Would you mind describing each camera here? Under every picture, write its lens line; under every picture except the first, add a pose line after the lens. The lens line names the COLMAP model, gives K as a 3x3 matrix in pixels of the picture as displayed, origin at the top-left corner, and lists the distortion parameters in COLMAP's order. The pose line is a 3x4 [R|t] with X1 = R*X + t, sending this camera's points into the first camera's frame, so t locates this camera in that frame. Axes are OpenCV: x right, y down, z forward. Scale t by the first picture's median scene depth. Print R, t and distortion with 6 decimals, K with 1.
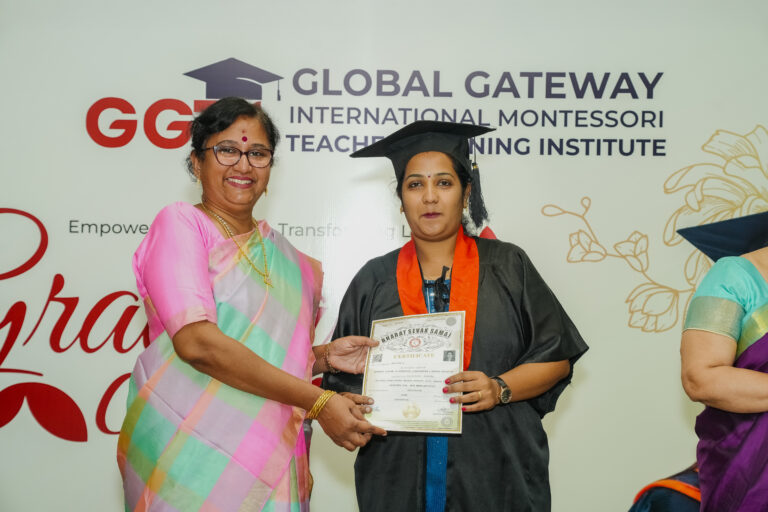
lens RADIAL K [[1601.0, 0, 381.1], [0, 1601.0, 252.5], [0, 0, 1]] dist [0.428633, 0.000000]
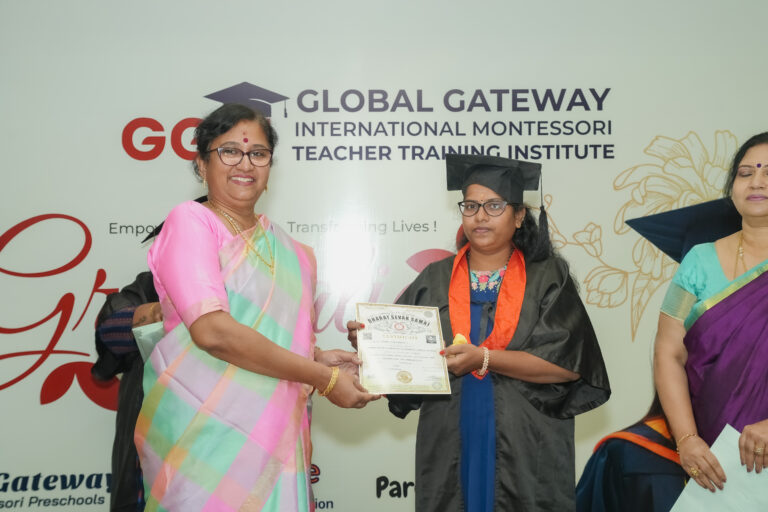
lens RADIAL K [[1307.5, 0, 388.2], [0, 1307.5, 241.5], [0, 0, 1]] dist [0.279308, 0.000000]
pose [[0.999692, -0.020718, 0.013671, -0.003766], [0.020755, 0.999781, -0.002624, 0.000181], [-0.013614, 0.002907, 0.999903, 0.041676]]
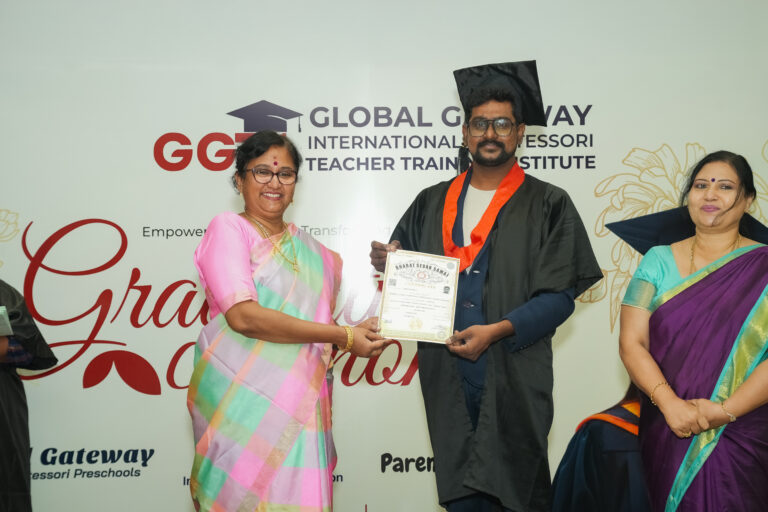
lens RADIAL K [[1298.6, 0, 380.8], [0, 1298.6, 255.7], [0, 0, 1]] dist [0.262854, 0.000000]
pose [[0.999771, -0.021394, -0.000186, 0.000381], [0.021395, 0.999742, 0.007604, -0.000560], [0.000024, -0.007607, 0.999971, -0.059302]]
